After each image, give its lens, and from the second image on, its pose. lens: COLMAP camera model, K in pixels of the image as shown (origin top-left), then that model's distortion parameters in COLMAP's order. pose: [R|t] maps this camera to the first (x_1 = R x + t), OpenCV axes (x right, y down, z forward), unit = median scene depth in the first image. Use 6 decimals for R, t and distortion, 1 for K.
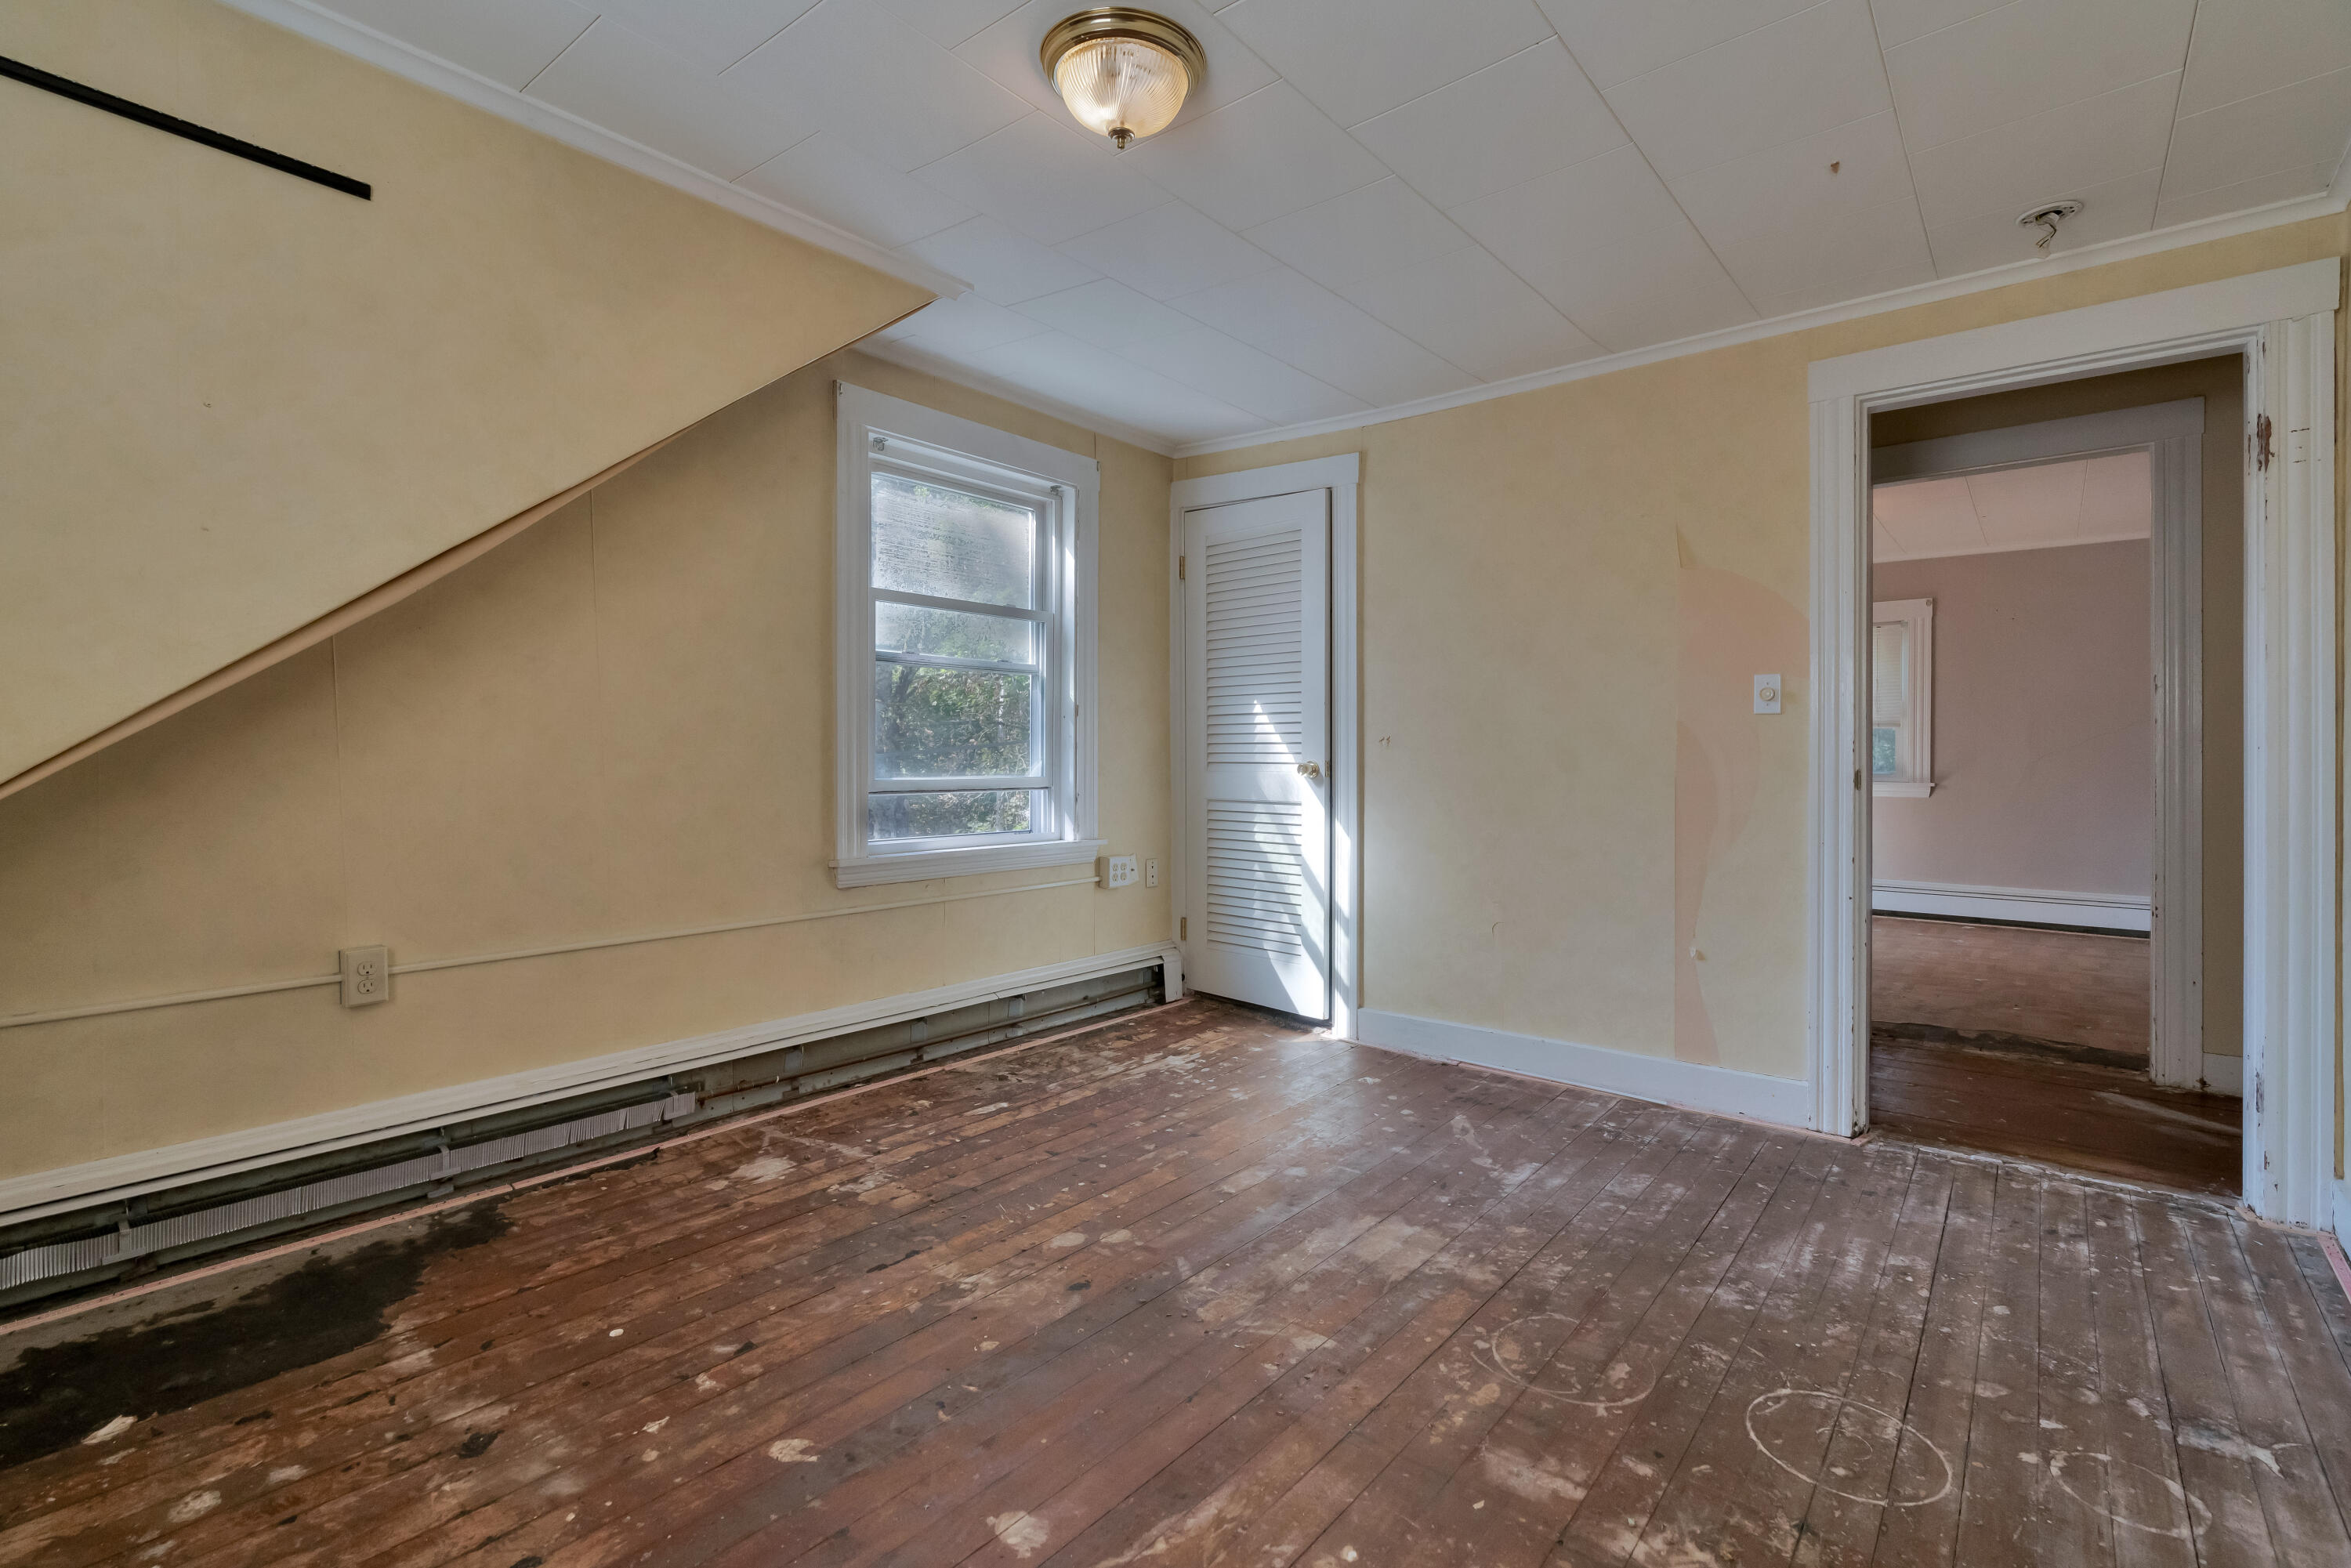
lens RADIAL K [[1055.9, 0, 1183.8], [0, 1055.9, 764.6], [0, 0, 1]] dist [-0.014590, 0.005531]
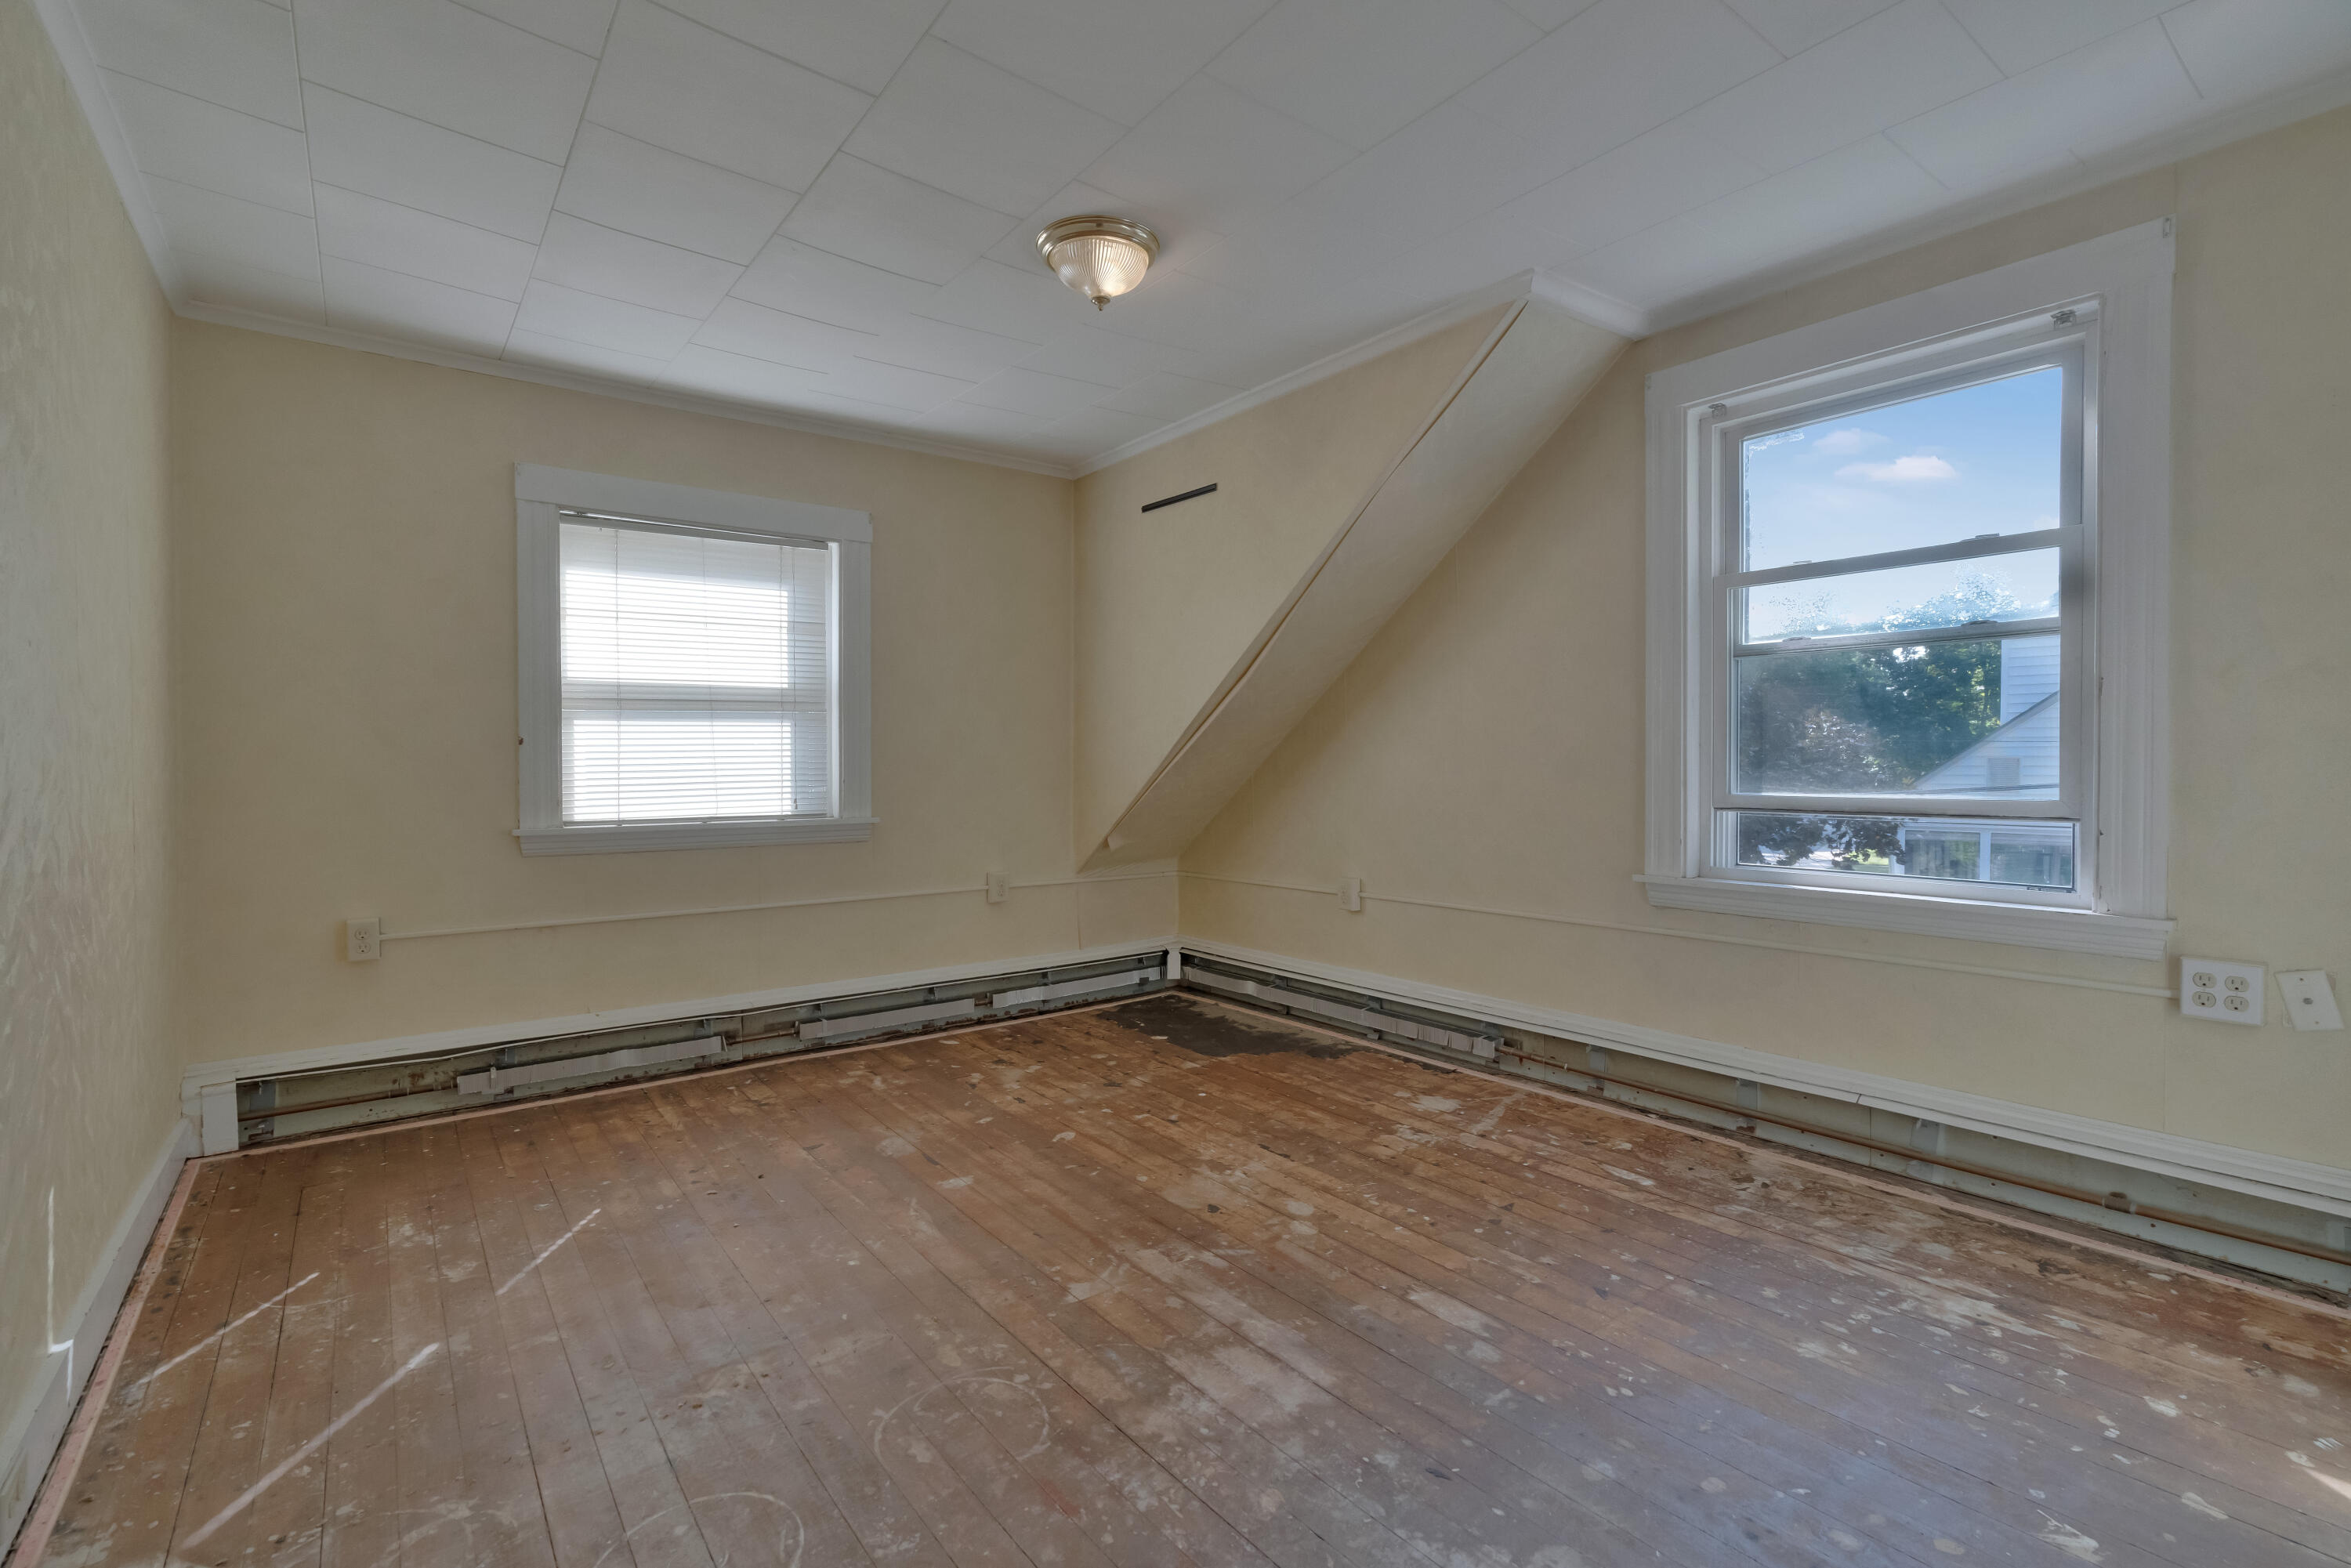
lens RADIAL K [[1055.9, 0, 1191.0], [0, 1055.9, 785.1], [0, 0, 1]] dist [-0.014590, 0.005531]
pose [[-0.214551, 0.015623, -0.976588, 0.851566], [-0.006325, 0.999829, 0.017385, -0.006419], [0.976692, 0.009907, -0.214415, 0.975019]]
